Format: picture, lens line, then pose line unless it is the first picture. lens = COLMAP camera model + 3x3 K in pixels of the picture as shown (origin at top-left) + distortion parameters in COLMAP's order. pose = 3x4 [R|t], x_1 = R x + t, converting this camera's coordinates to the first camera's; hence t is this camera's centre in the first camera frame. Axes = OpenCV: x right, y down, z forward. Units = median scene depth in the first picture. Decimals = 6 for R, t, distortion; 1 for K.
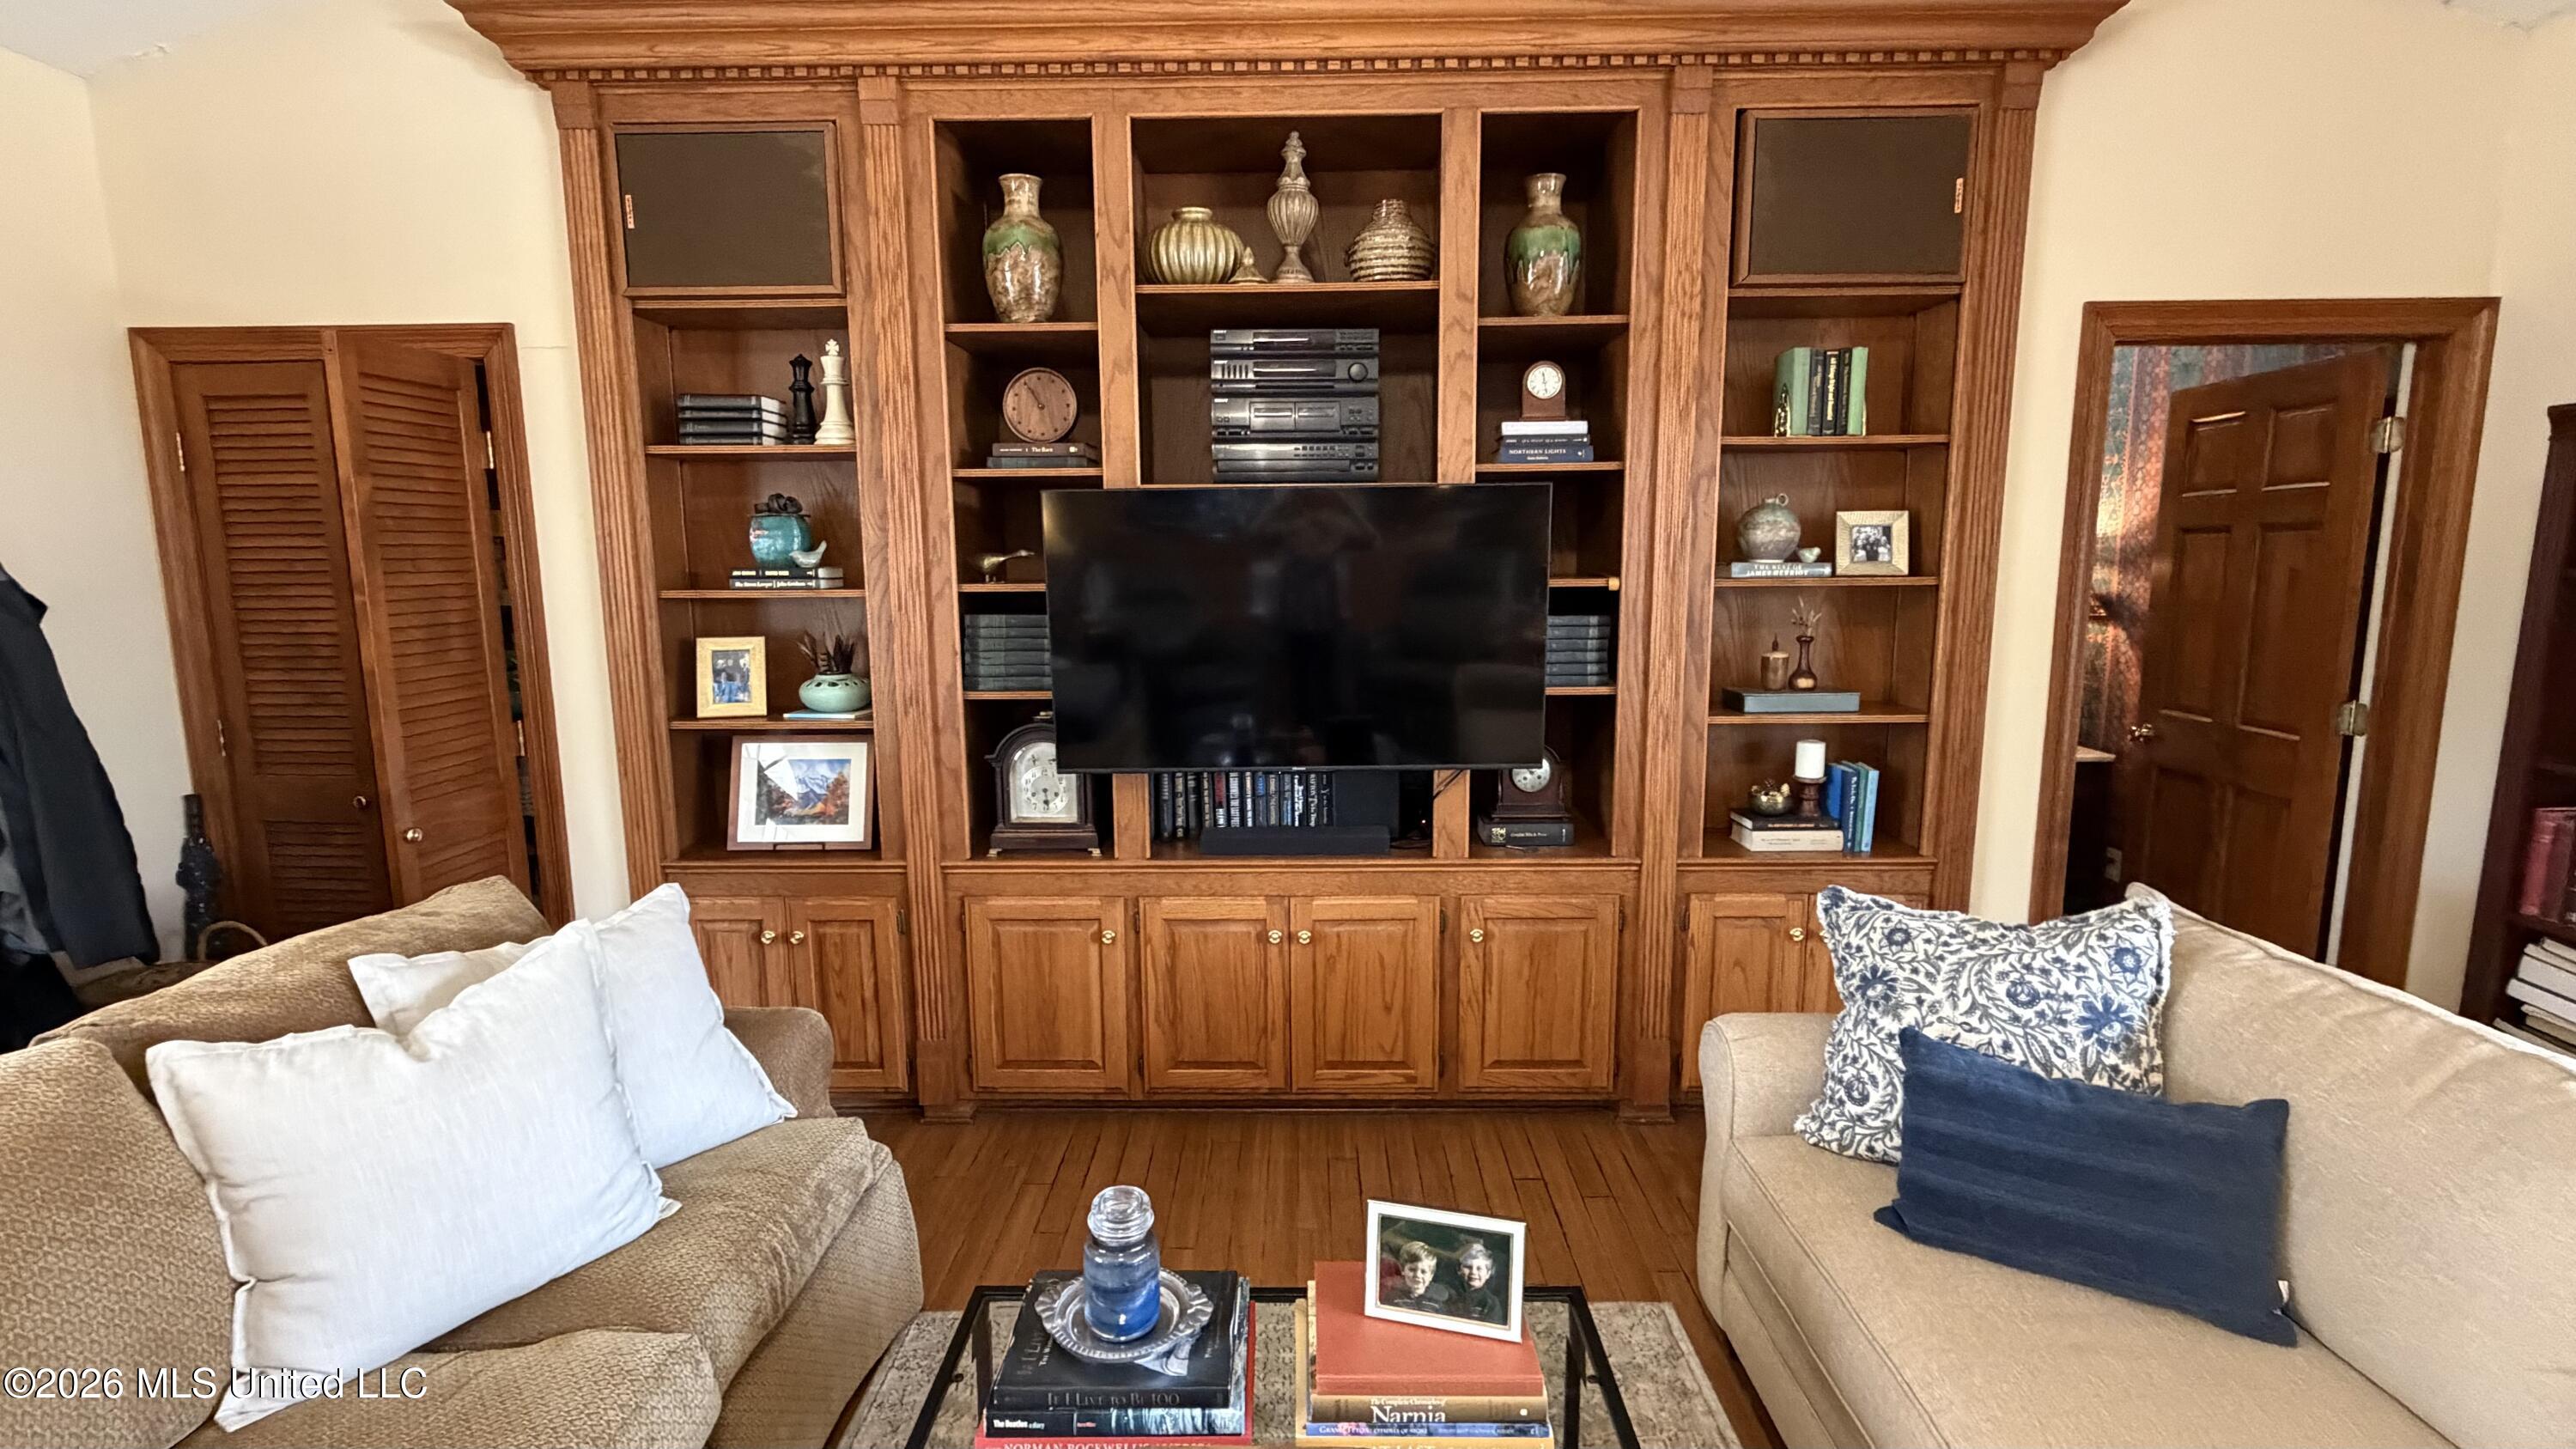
lens RADIAL K [[1163.5, 0, 1289.4], [0, 1163.5, 730.4], [0, 0, 1]] dist [-0.002221, -0.000155]
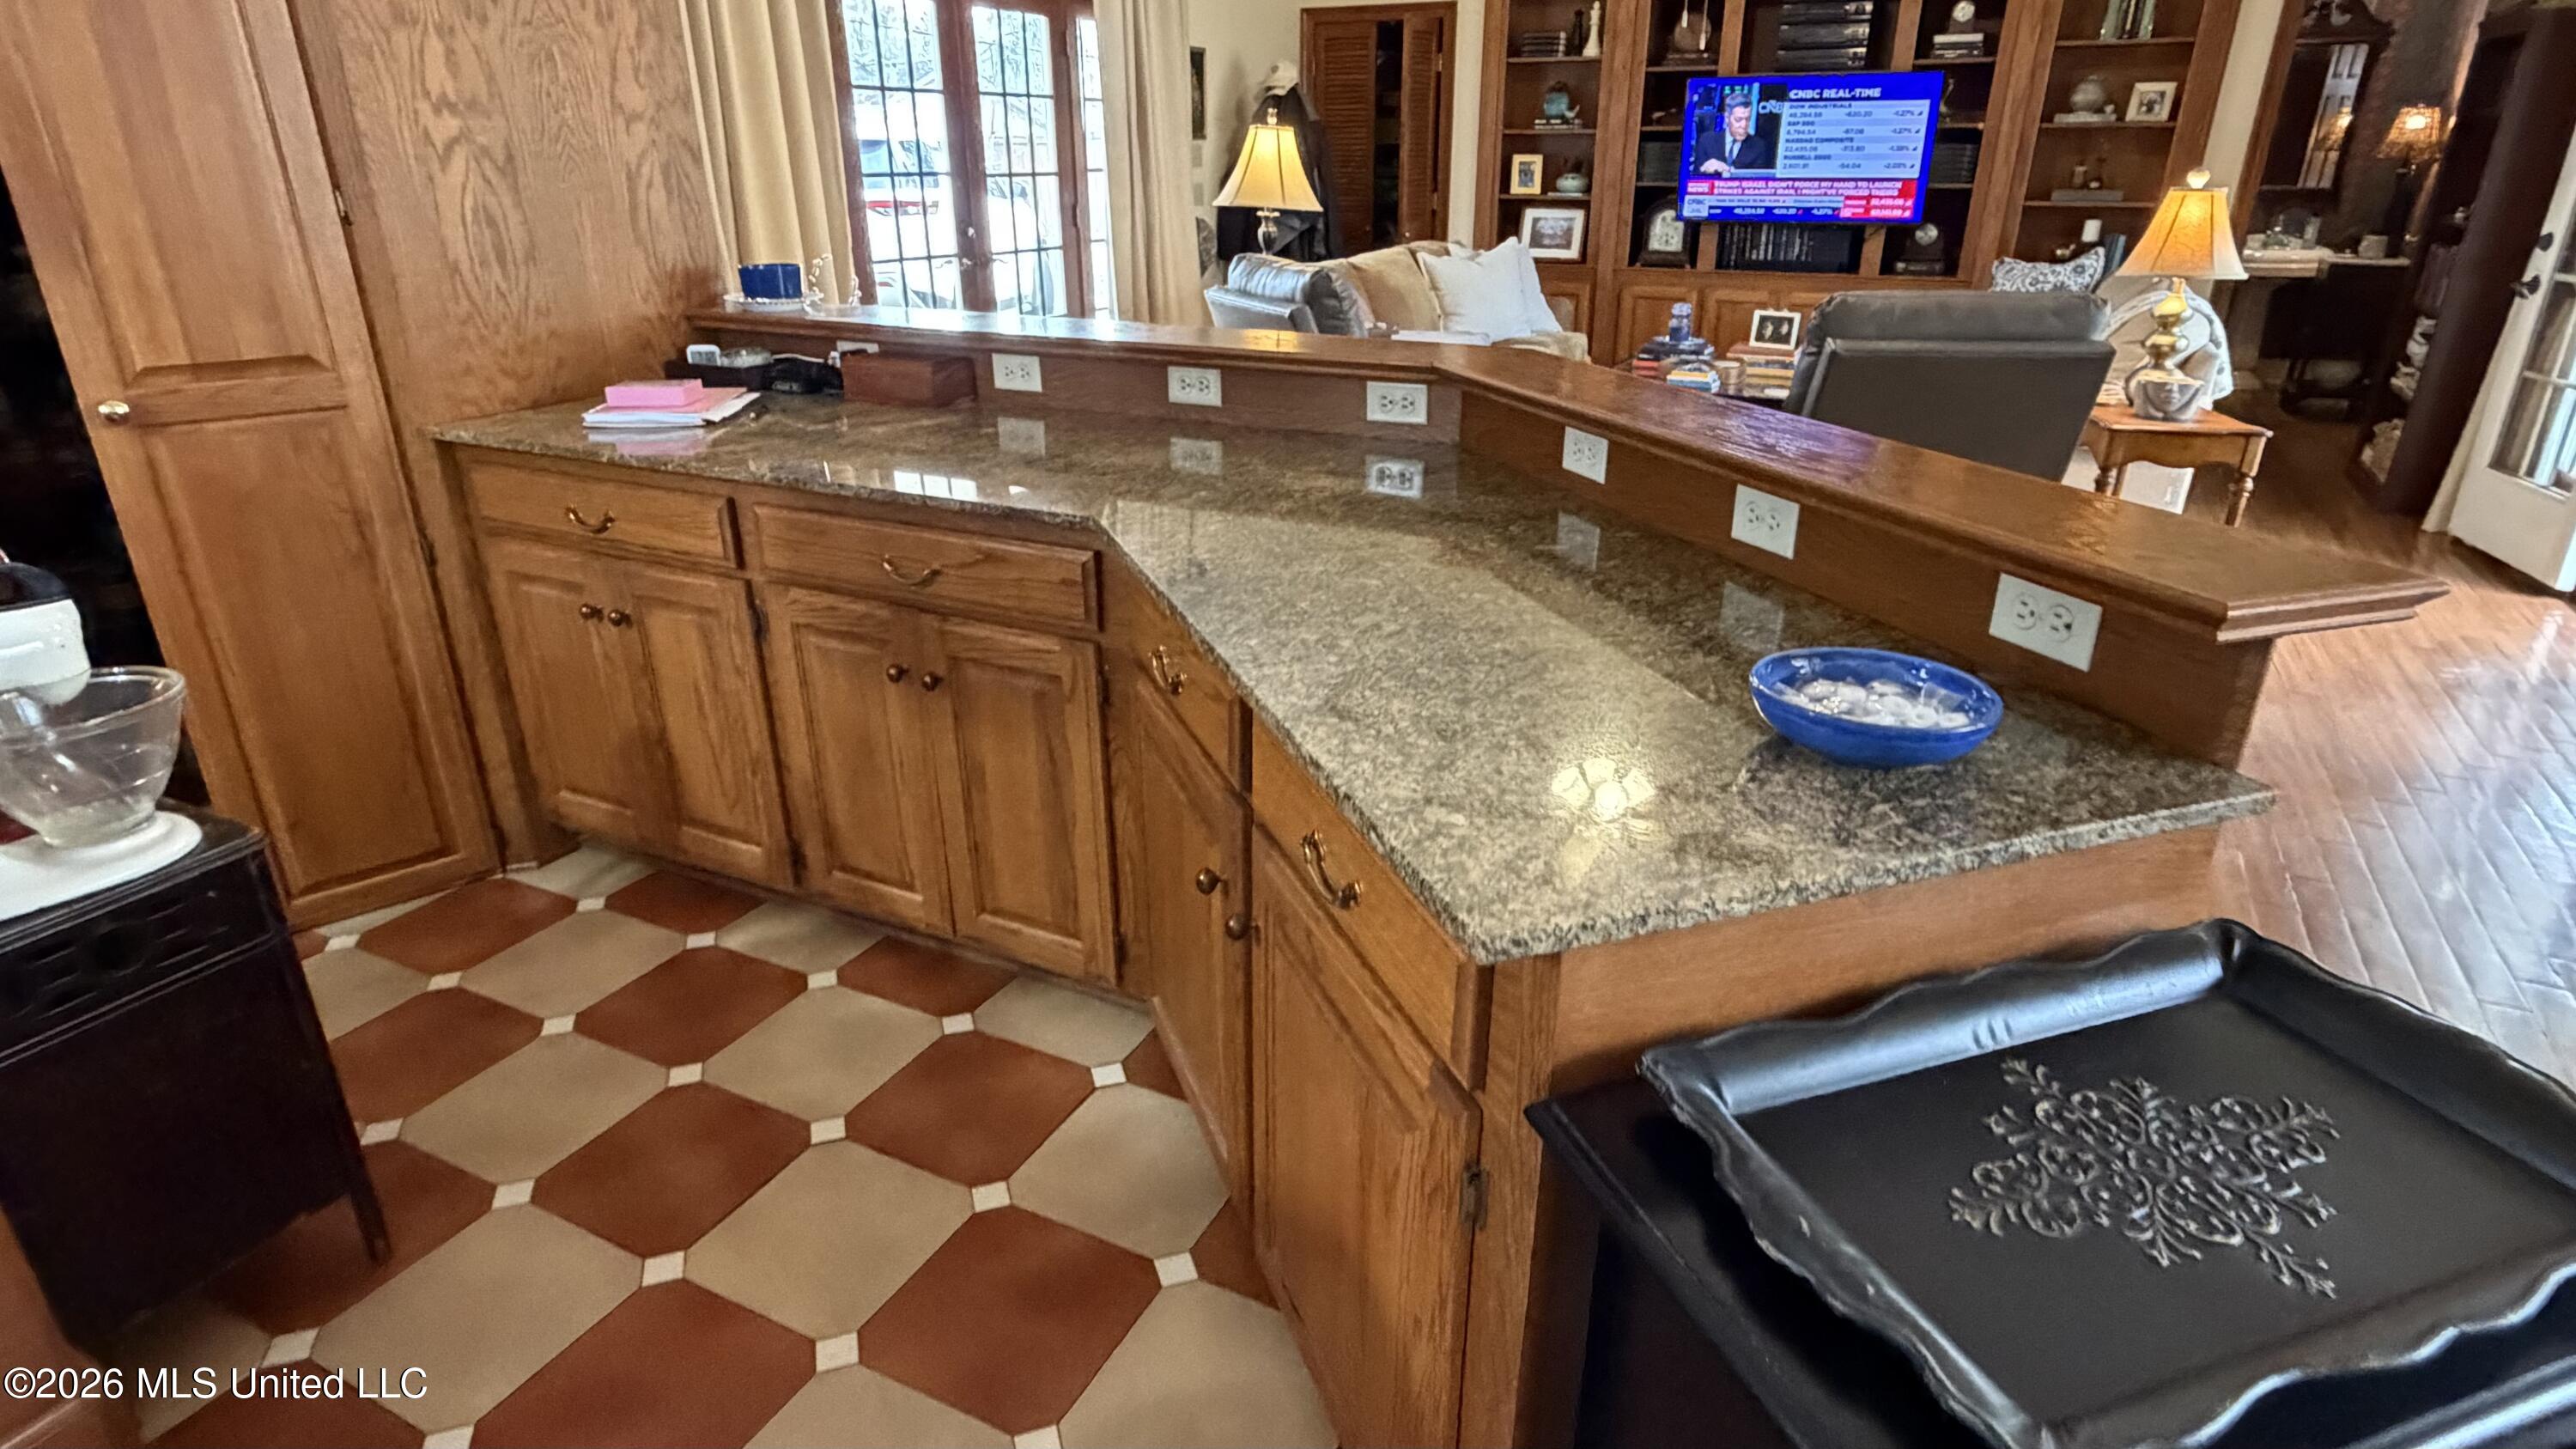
lens RADIAL K [[1344.0, 0, 1287.5], [0, 1344.0, 721.0], [0, 0, 1]] dist [-0.000629, -0.000778]
pose [[0.895161, 0.179143, -0.408160, 0.325529], [-0.068457, 0.960073, 0.271243, 0.287986], [0.440455, -0.214865, 0.871684, -1.615647]]
